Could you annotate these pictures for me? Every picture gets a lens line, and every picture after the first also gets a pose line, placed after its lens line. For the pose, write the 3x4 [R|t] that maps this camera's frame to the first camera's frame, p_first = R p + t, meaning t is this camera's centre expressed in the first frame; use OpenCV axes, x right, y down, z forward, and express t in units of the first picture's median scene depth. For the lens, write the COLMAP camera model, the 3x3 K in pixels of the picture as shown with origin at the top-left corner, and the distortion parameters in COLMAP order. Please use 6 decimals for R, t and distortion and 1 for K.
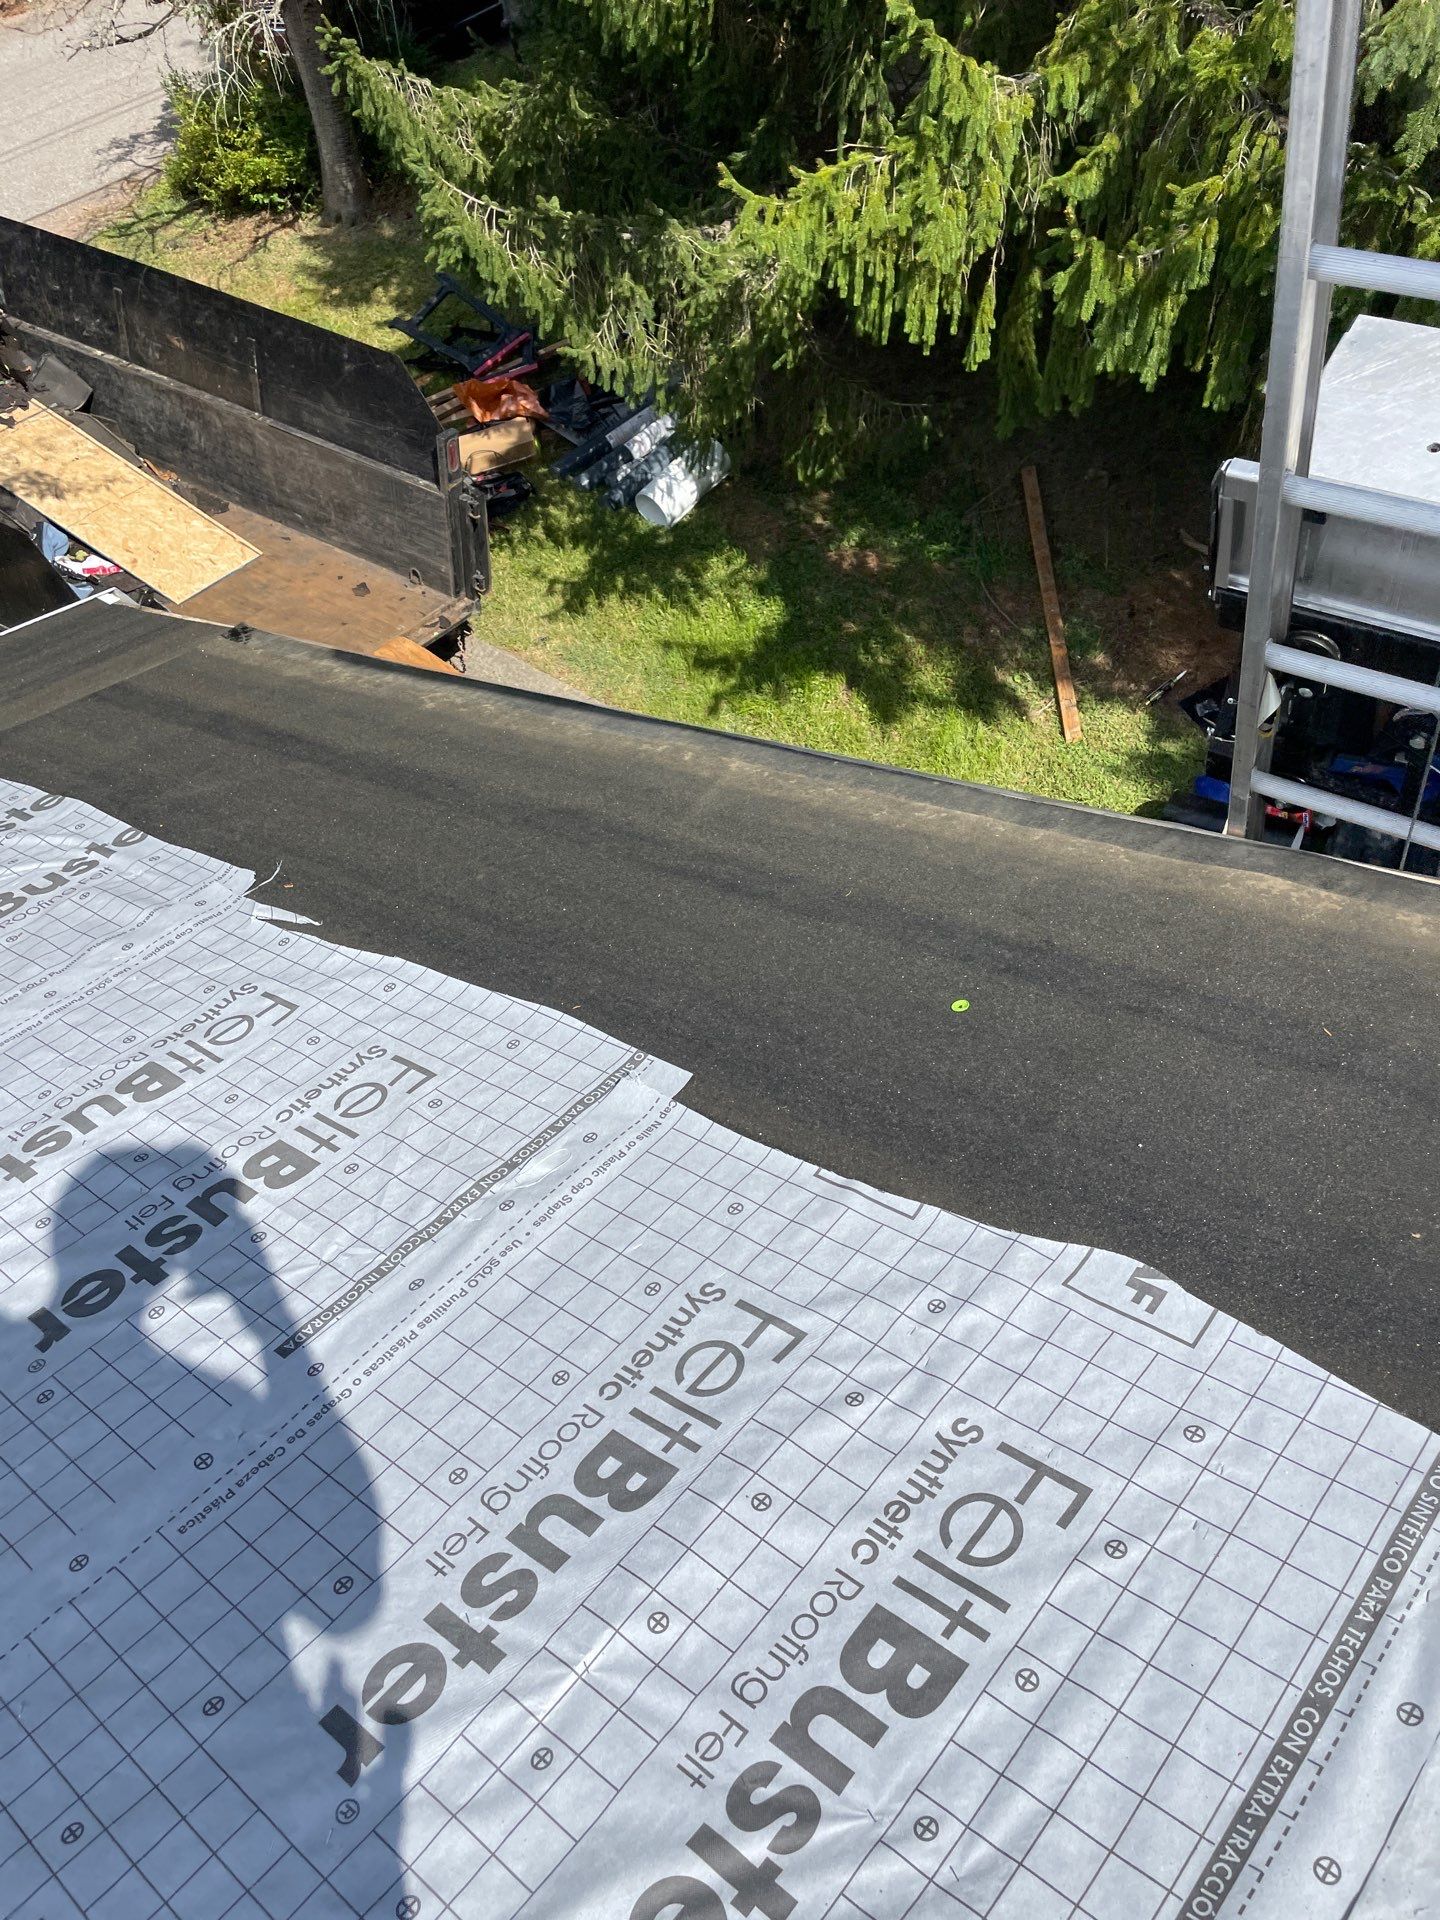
lens RADIAL K [[1519.2, 0, 716.6], [0, 1519.2, 985.3], [0, 0, 1]] dist [0.087751, -0.132306]
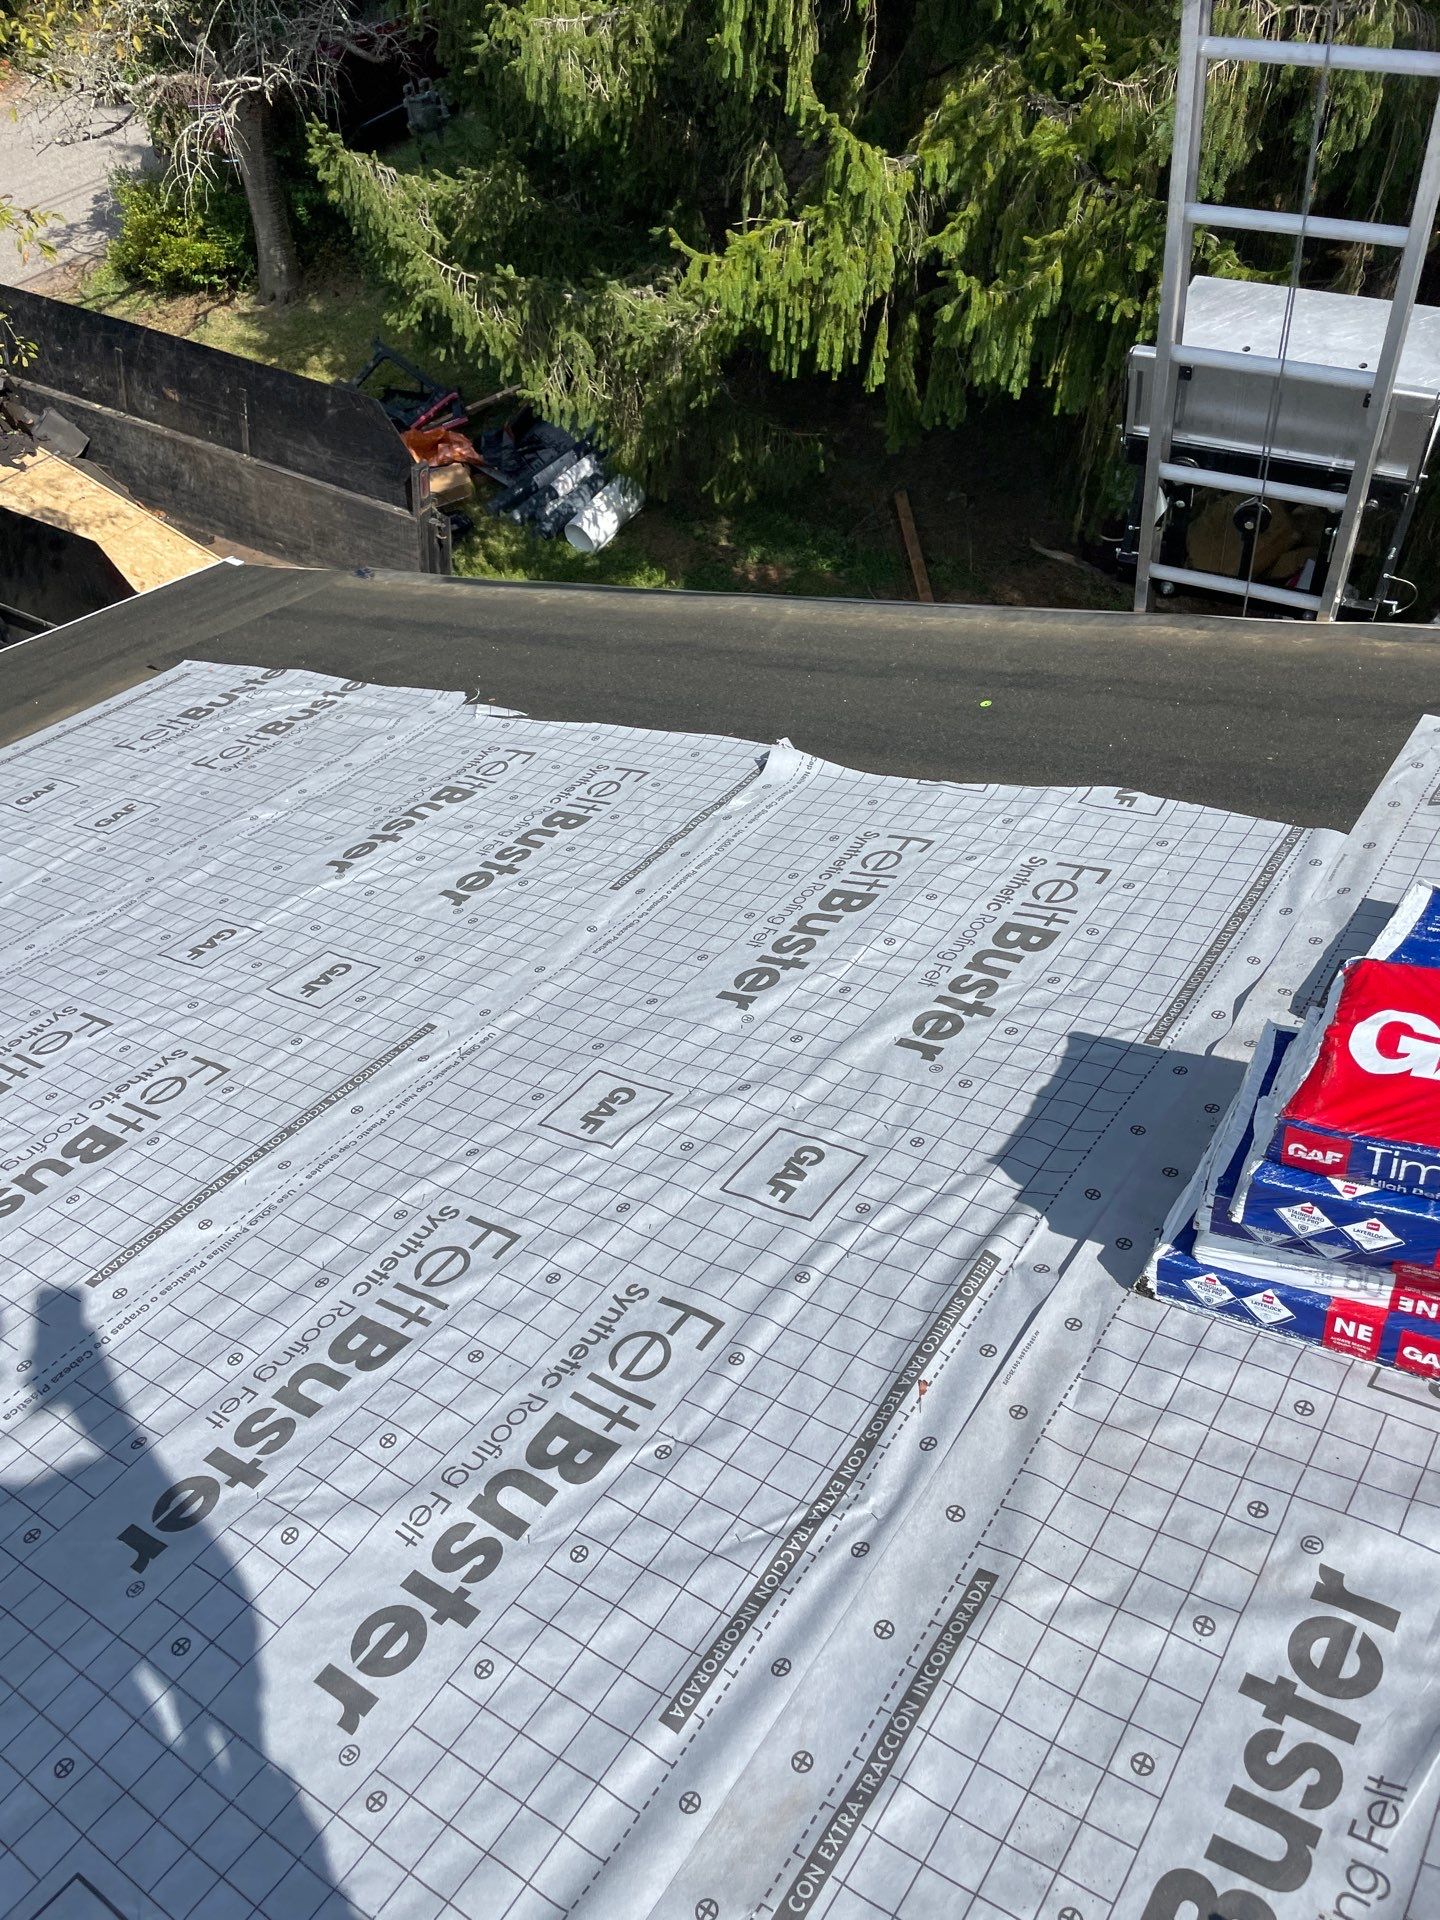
lens RADIAL K [[1471.7, 0, 726.8], [0, 1471.7, 960.1], [0, 0, 1]] dist [0.079746, -0.095992]
pose [[0.994305, -0.055428, 0.091026, -0.074346], [0.060065, 0.996990, -0.049021, 0.095816], [-0.088035, 0.054210, 0.994641, -0.140552]]
